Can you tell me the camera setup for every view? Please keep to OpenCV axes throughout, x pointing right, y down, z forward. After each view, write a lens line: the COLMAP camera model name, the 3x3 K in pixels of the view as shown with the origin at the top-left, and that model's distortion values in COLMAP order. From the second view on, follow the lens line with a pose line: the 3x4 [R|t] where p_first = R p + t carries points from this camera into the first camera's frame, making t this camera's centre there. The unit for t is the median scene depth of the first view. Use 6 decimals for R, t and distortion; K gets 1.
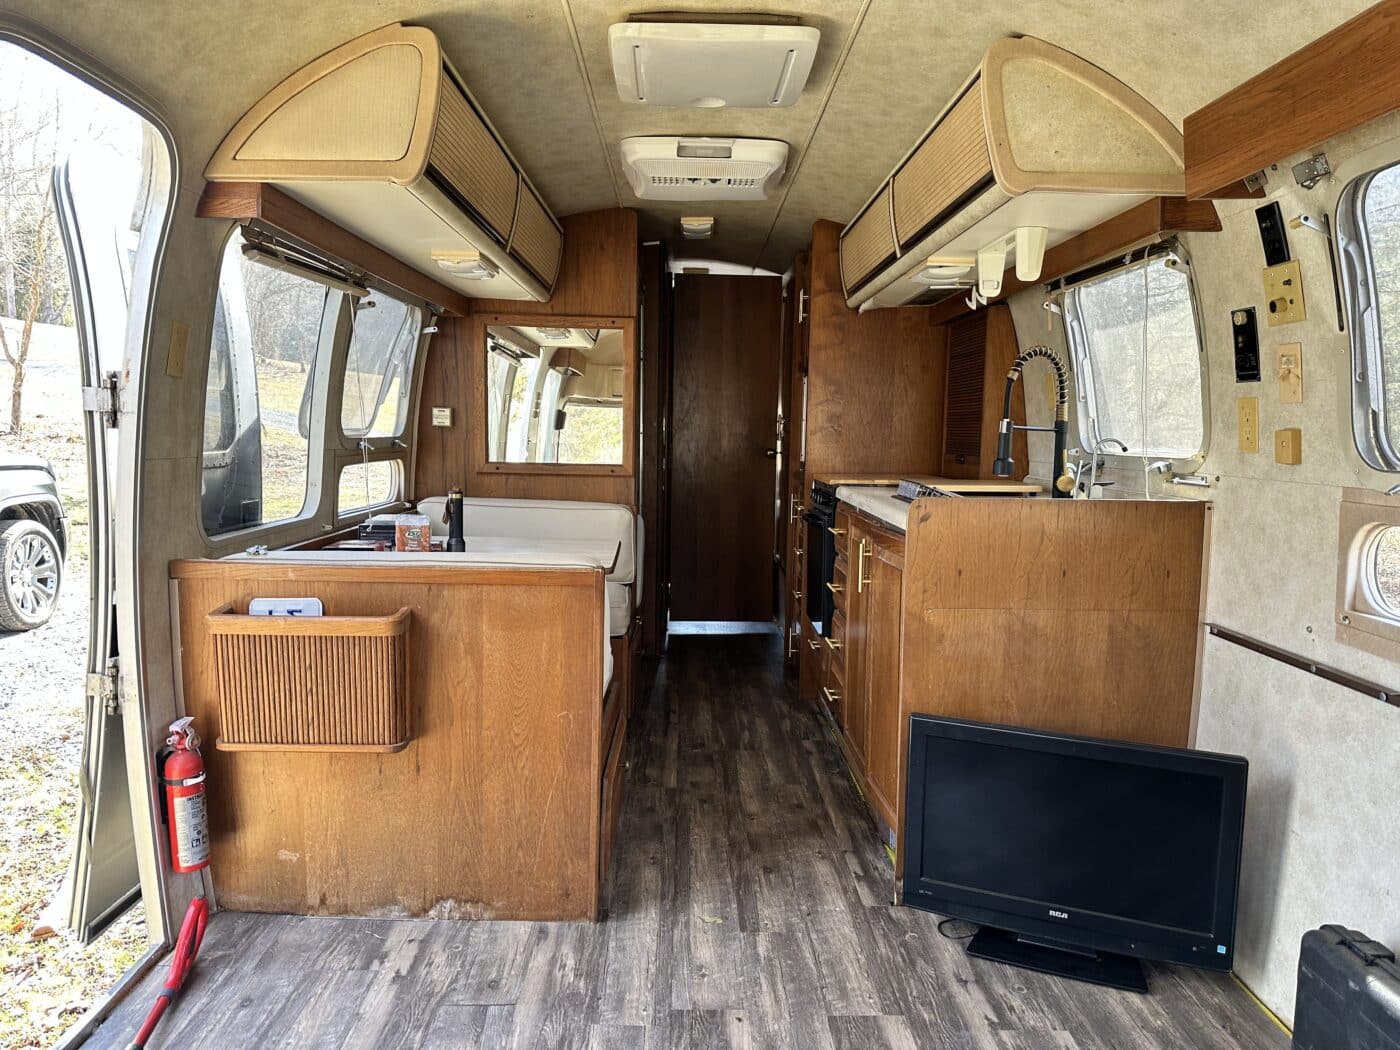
lens RADIAL K [[978.4, 0, 700.0], [0, 978.4, 525.0], [0, 0, 1]] dist [0.006465, -0.015649]
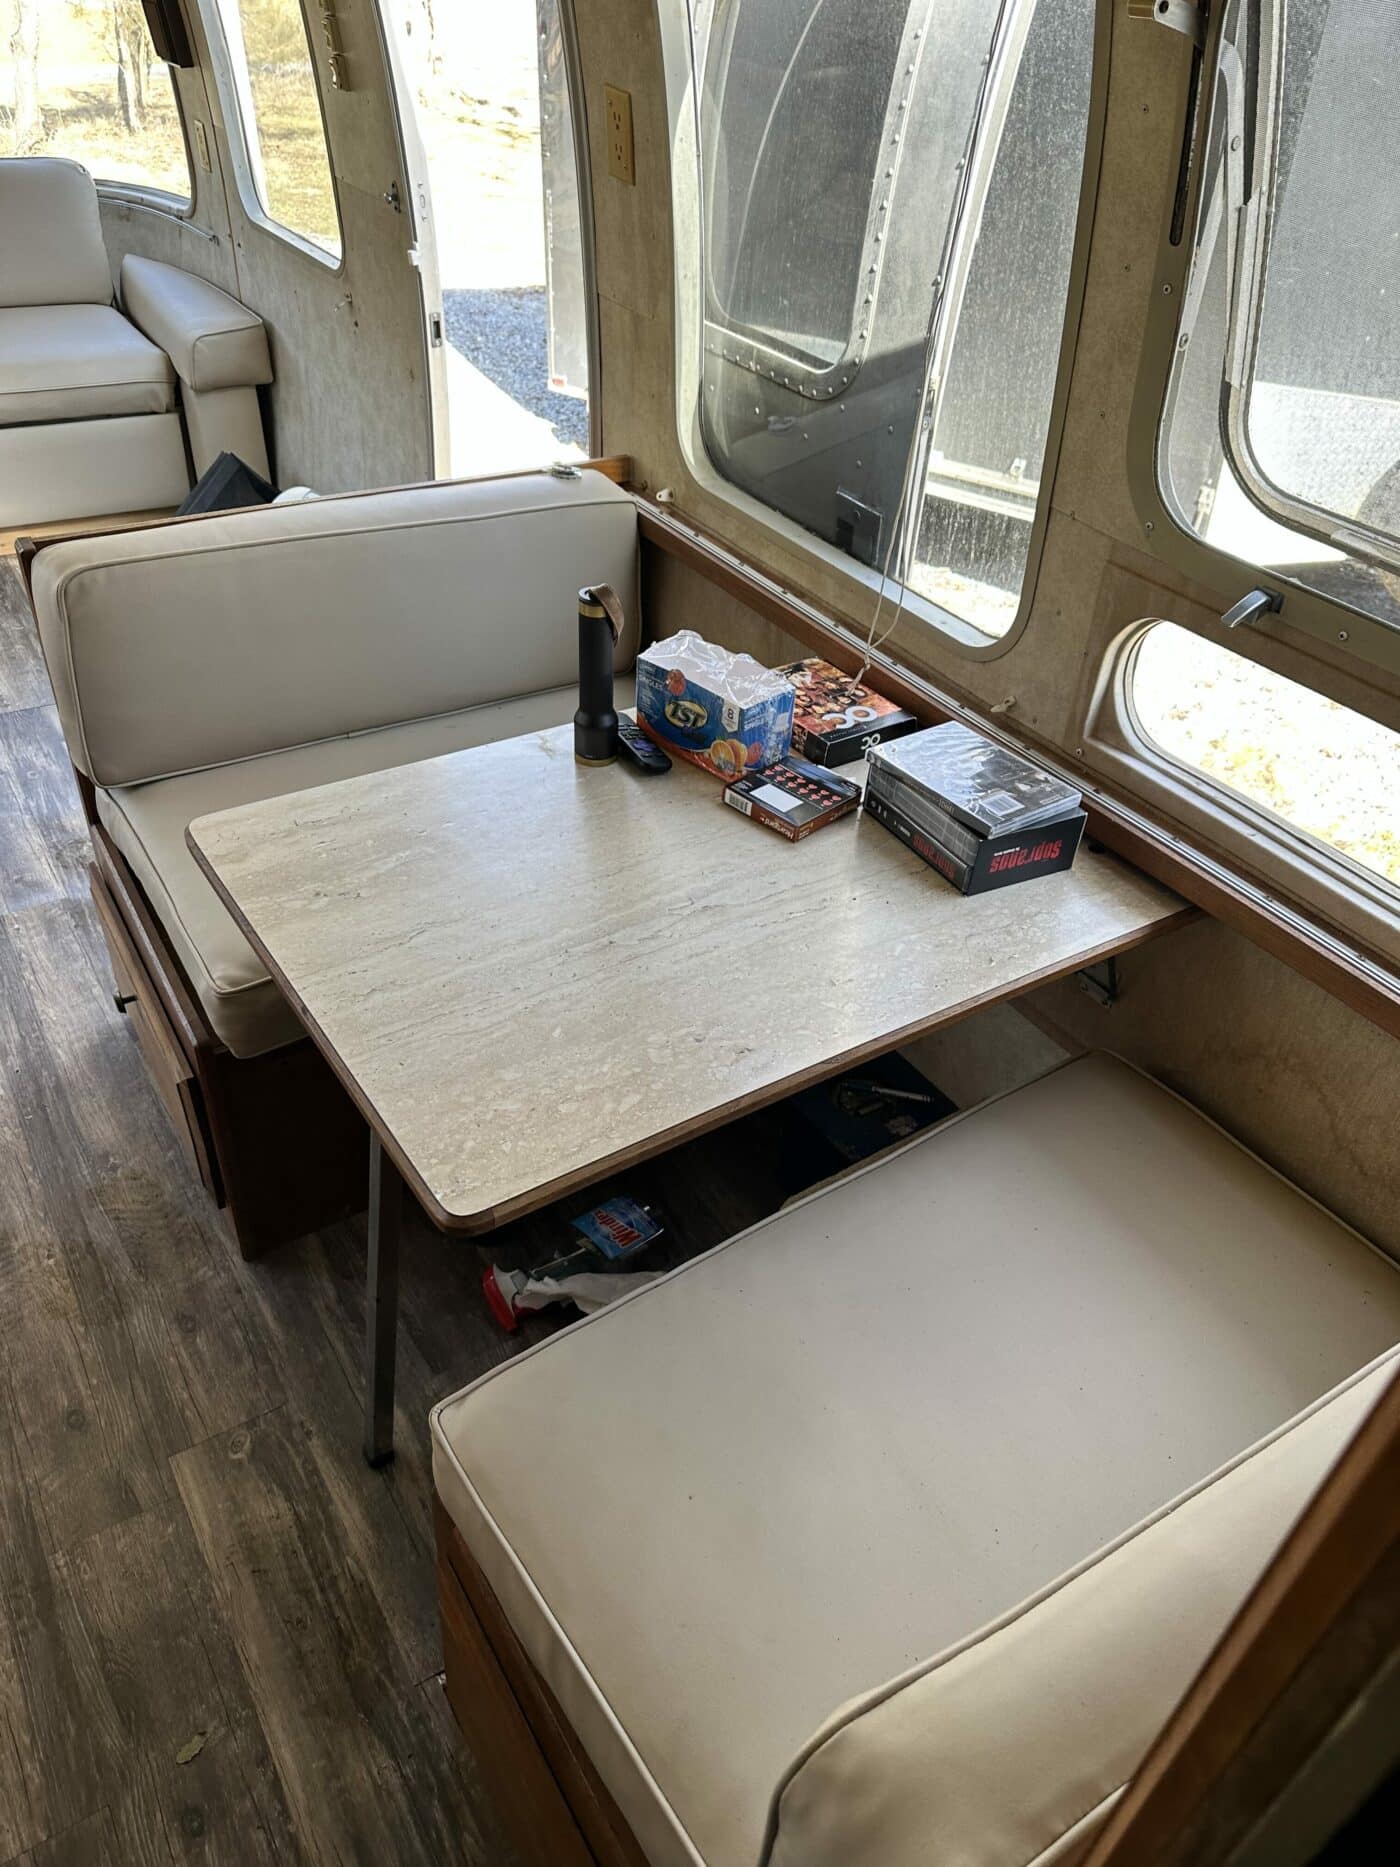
lens RADIAL K [[1290.9, 0, 678.5], [0, 1290.9, 906.1], [0, 0, 1]] dist [0.040187, -0.028364]
pose [[-0.850351, 0.257893, -0.458687, -0.024180], [-0.128195, 0.743882, 0.655900, -0.352174], [0.510362, 0.616547, -0.599500, 1.762749]]
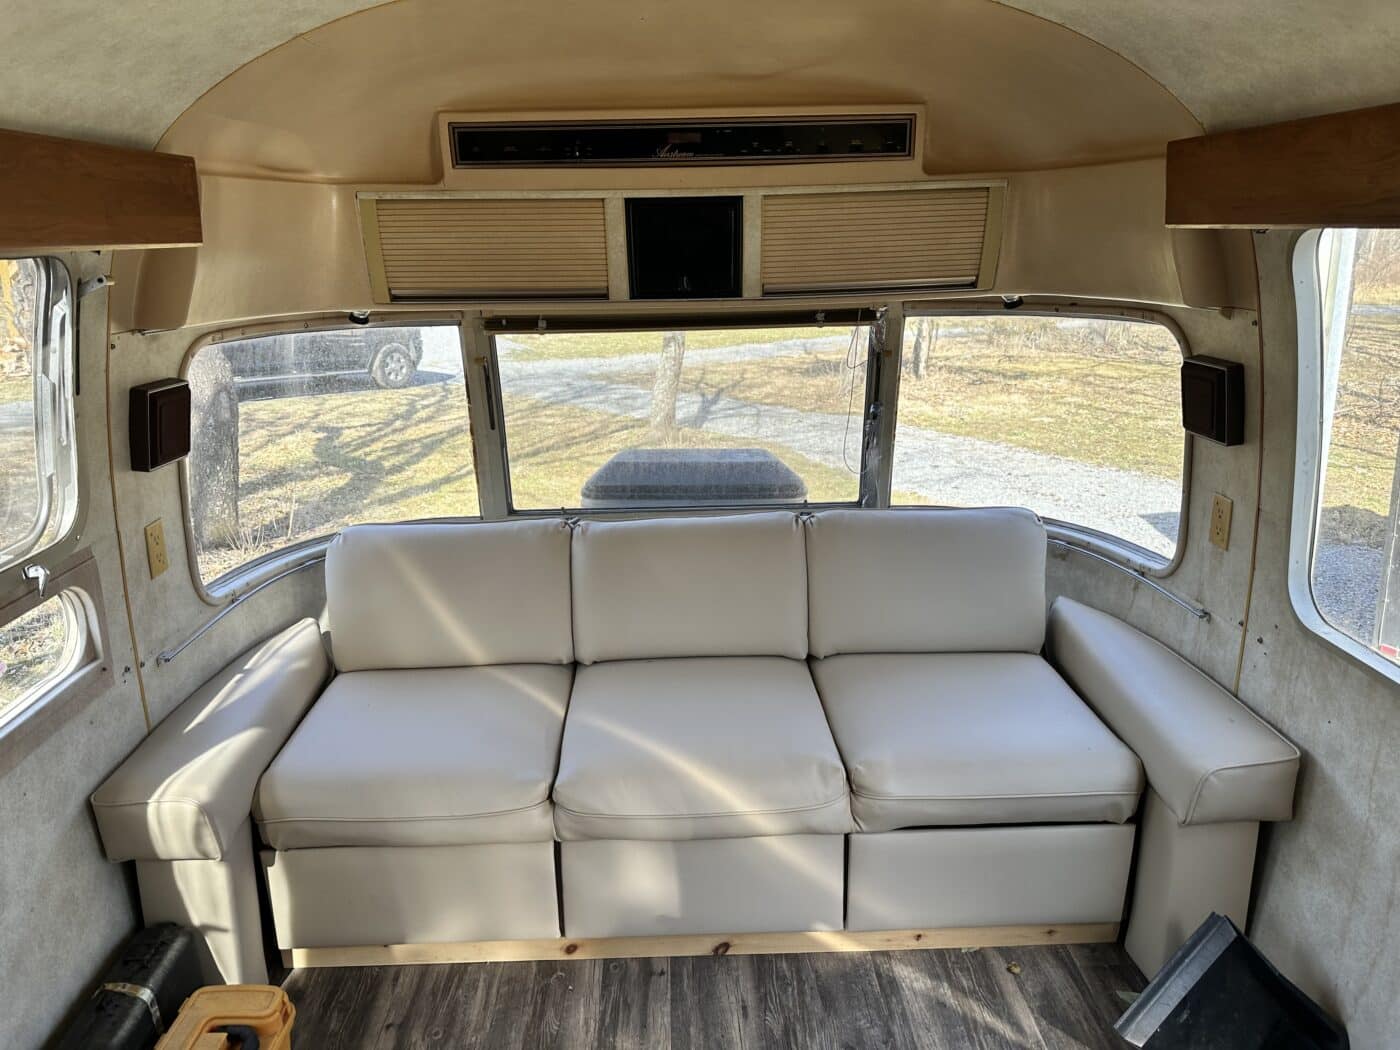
lens RADIAL K [[978.4, 0, 700.0], [0, 978.4, 525.0], [0, 0, 1]] dist [0.006465, -0.015649]
pose [[-0.999550, 0.010165, -0.028211, 0.045926], [-0.001401, 0.923936, 0.382544, -0.293251], [0.029954, 0.382411, -0.923507, 0.854270]]
